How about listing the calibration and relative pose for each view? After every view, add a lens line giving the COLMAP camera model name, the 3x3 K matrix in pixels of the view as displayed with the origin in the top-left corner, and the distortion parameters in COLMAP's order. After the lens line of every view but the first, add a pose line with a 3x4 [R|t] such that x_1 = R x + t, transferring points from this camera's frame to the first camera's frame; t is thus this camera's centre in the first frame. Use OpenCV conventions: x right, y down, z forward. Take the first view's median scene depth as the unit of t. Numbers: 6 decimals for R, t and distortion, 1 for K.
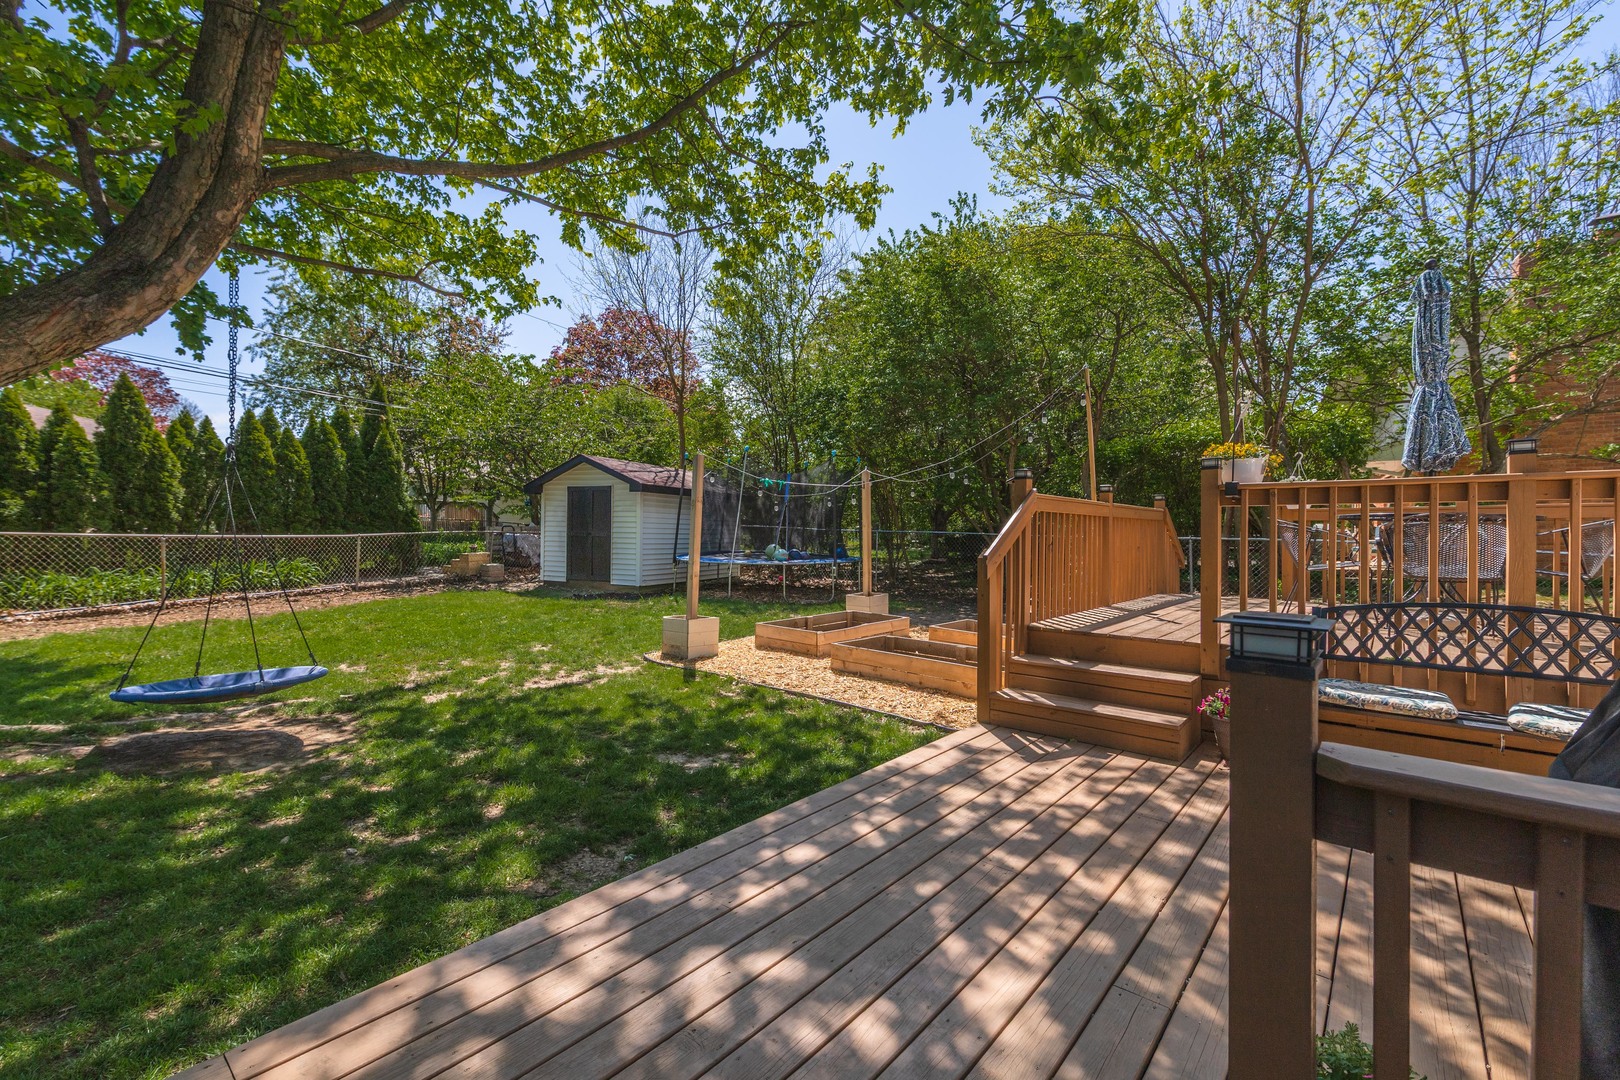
lens RADIAL K [[687.4, 0, 815.2], [0, 687.4, 530.7], [0, 0, 1]] dist [0.000278, -0.000063]
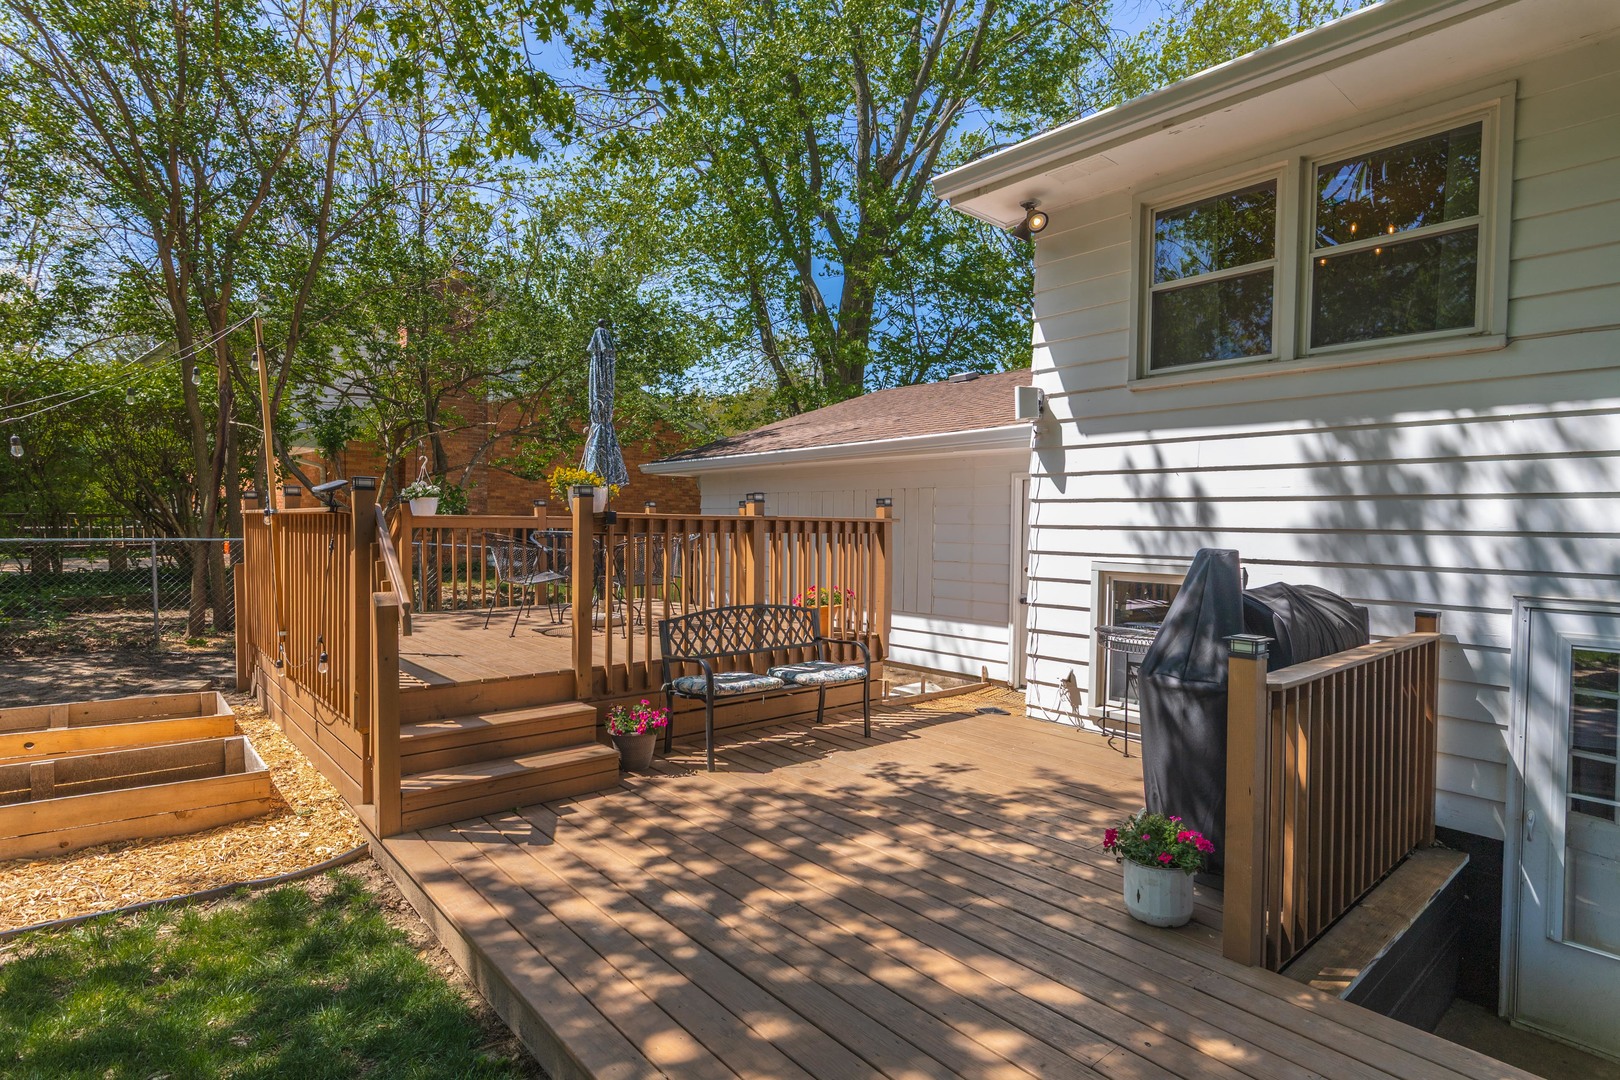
lens RADIAL K [[810.9, 0, 819.9], [0, 810.9, 532.2], [0, 0, 1]] dist [0.002276, 0.000265]
pose [[0.154866, -0.018401, 0.987764, -0.707847], [-0.023643, 0.999471, 0.022326, -0.099491], [-0.987653, -0.026811, 0.154349, 0.581209]]
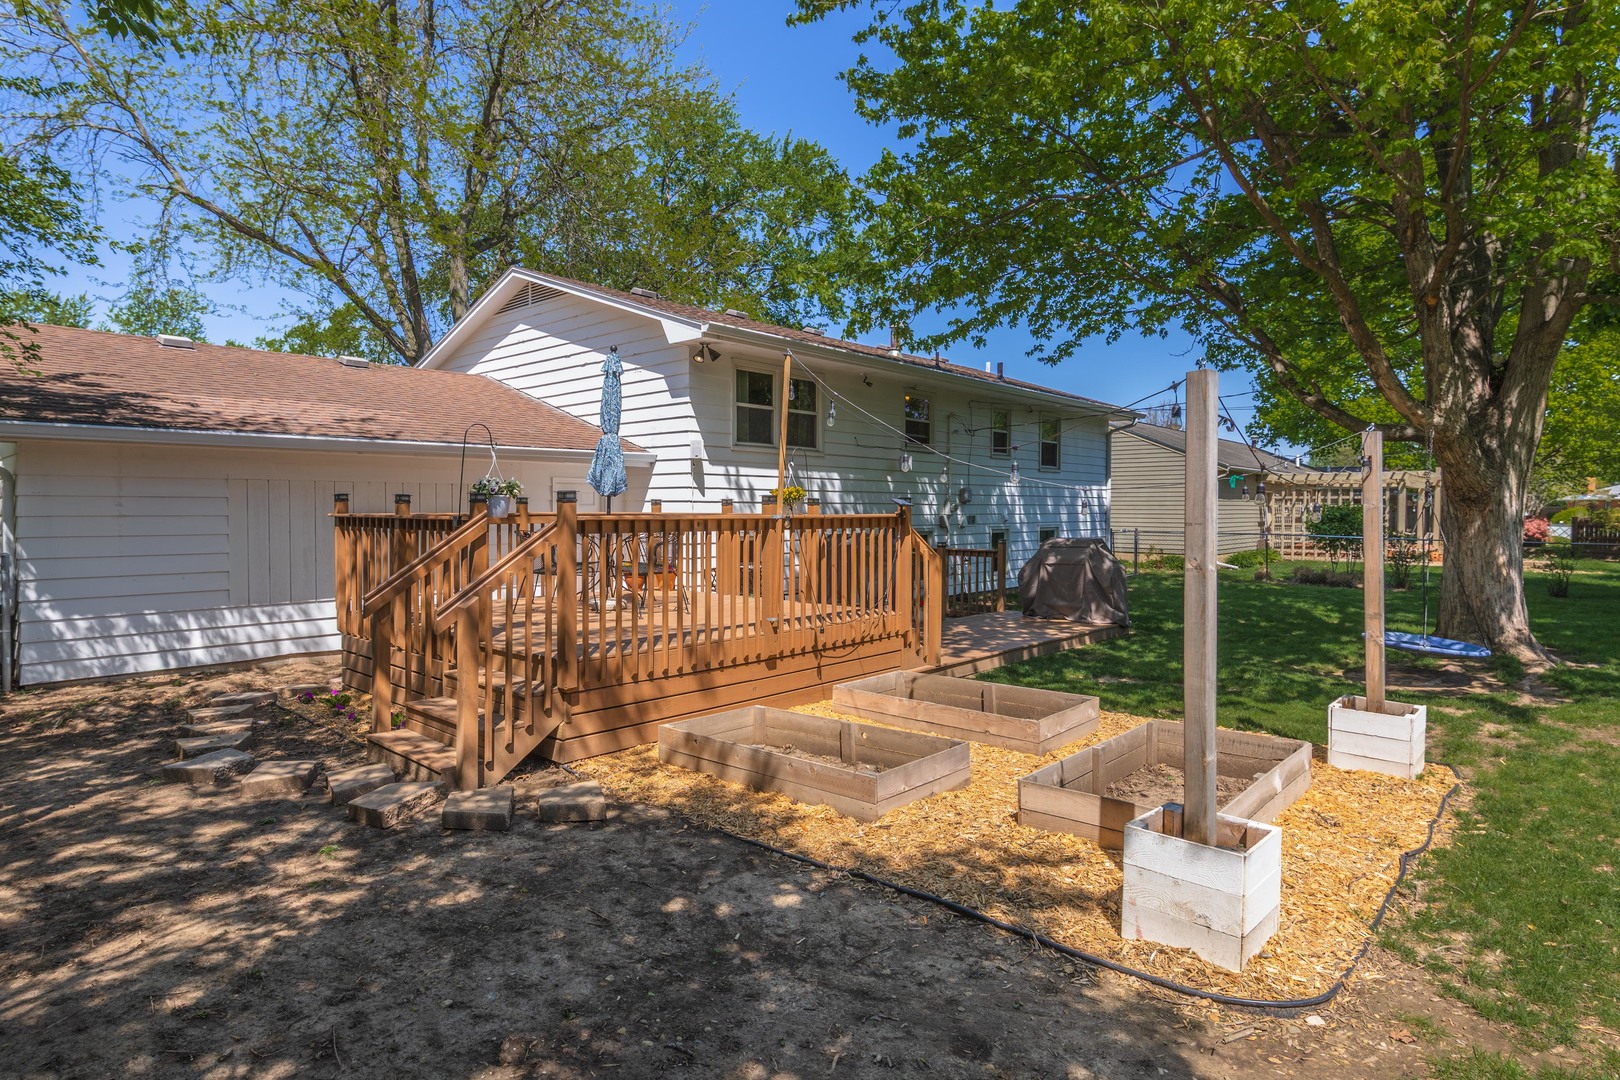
lens RADIAL K [[925.1, 0, 797.9], [0, 925.1, 531.8], [0, 0, 1]] dist [-0.002473, -0.000039]
pose [[-0.998794, -0.014623, 0.046869, 0.752424], [-0.013918, 0.999786, 0.015326, -0.076734], [-0.047083, 0.014655, -0.998783, 4.776305]]
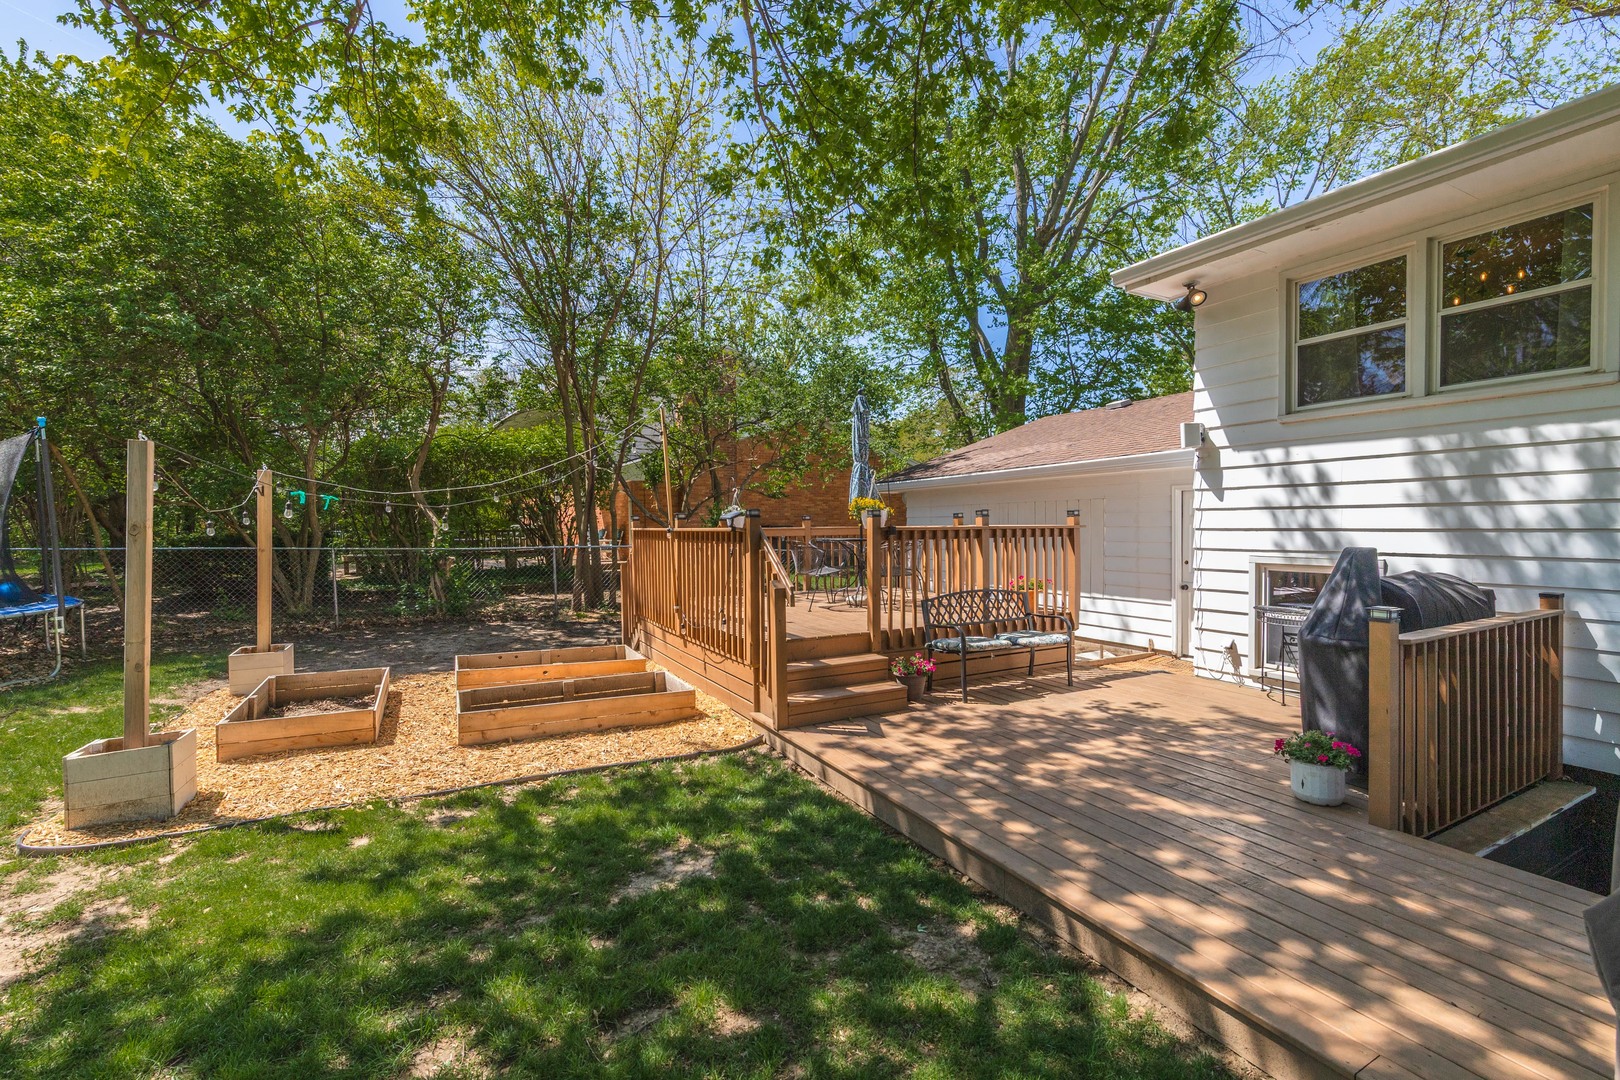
lens RADIAL K [[687.4, 0, 815.2], [0, 687.4, 530.7], [0, 0, 1]] dist [0.000278, -0.000063]
pose [[0.363043, -0.019708, 0.931564, -1.174483], [-0.000524, 0.999772, 0.021355, -0.125001], [-0.931772, -0.008240, 0.362949, 0.720092]]
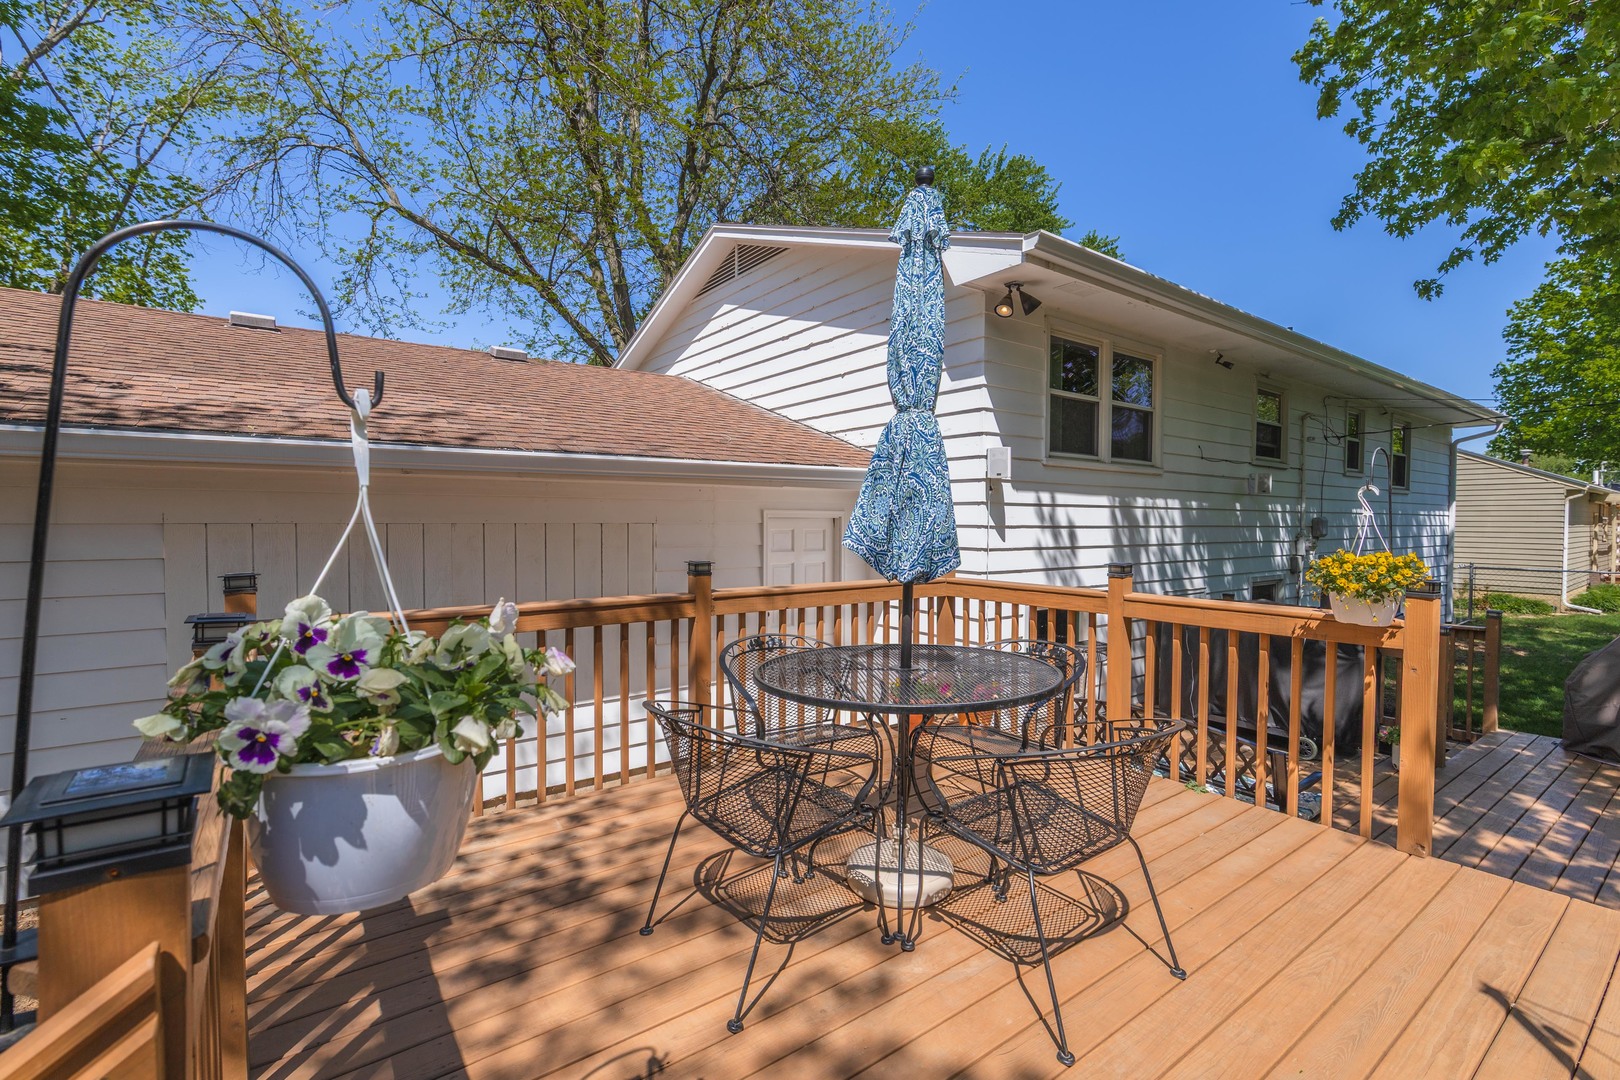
lens RADIAL K [[724.3, 0, 810.0], [0, 724.3, 540.0], [0, 0, 1]] dist [0.000190, 0.000106]
pose [[-0.970313, -0.023802, 0.240679, 1.464610], [-0.018927, 0.999567, 0.022548, -0.213776], [-0.241111, 0.017323, -0.970343, 2.514861]]
